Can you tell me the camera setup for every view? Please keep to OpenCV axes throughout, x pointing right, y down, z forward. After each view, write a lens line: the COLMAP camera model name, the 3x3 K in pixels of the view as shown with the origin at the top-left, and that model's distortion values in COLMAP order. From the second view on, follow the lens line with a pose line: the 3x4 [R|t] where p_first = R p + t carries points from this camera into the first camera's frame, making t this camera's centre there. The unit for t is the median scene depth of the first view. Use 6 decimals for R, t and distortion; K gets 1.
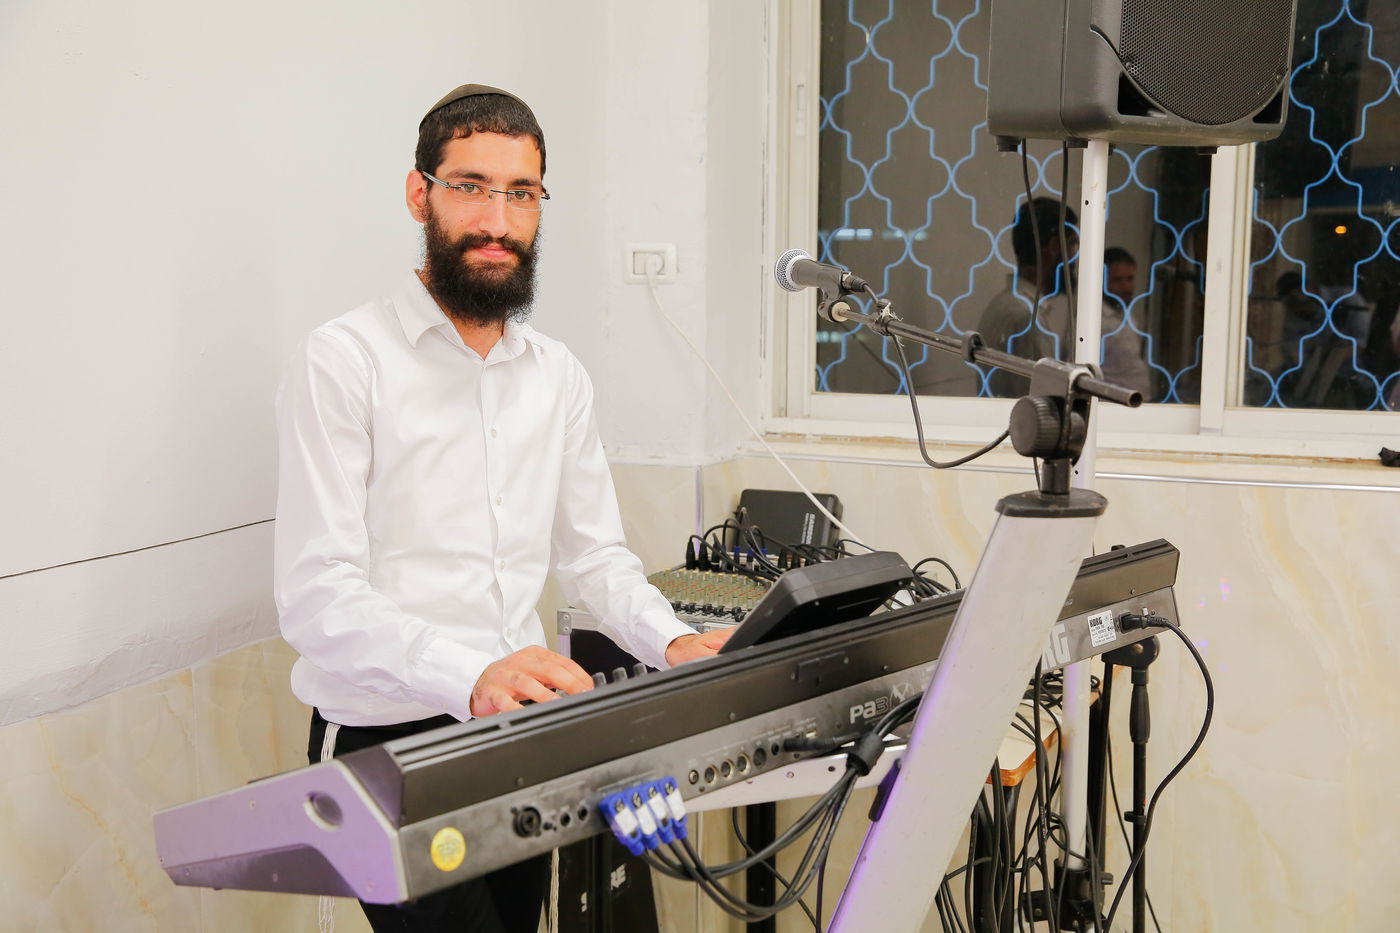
lens RADIAL K [[1610.4, 0, 700.8], [0, 1610.4, 466.8], [0, 0, 1]] dist [0.016670, 0.000000]
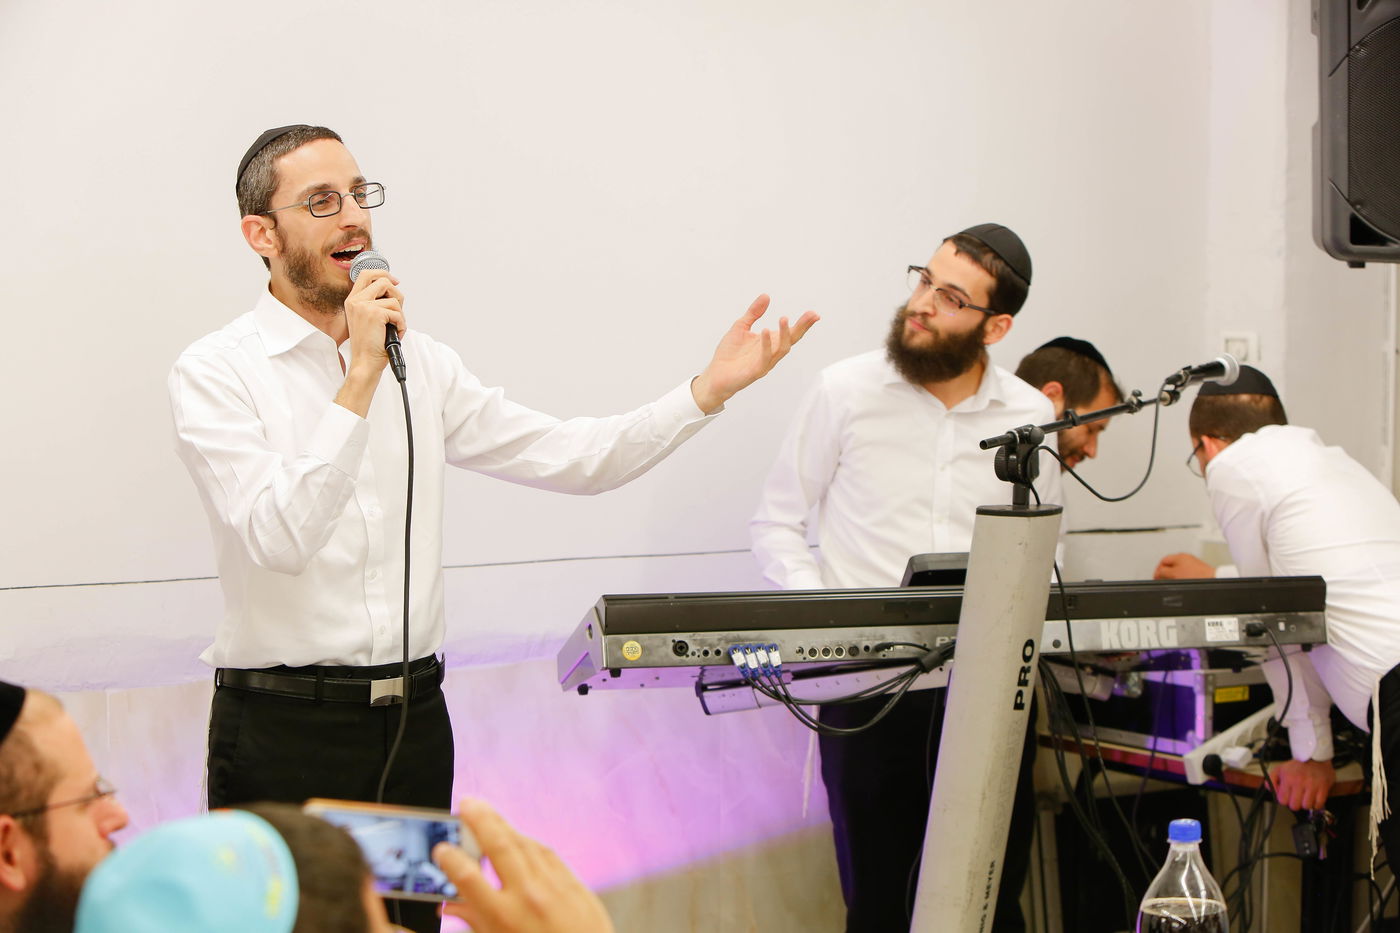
lens RADIAL K [[2836.7, 0, 699.9], [0, 2836.7, 466.7], [0, 0, 1]] dist [-0.288659, 0.000000]
pose [[0.837757, 0.029362, -0.545253, 1.741749], [-0.066600, 0.996592, -0.048662, 0.160161], [0.541966, 0.077081, 0.836858, -1.851341]]
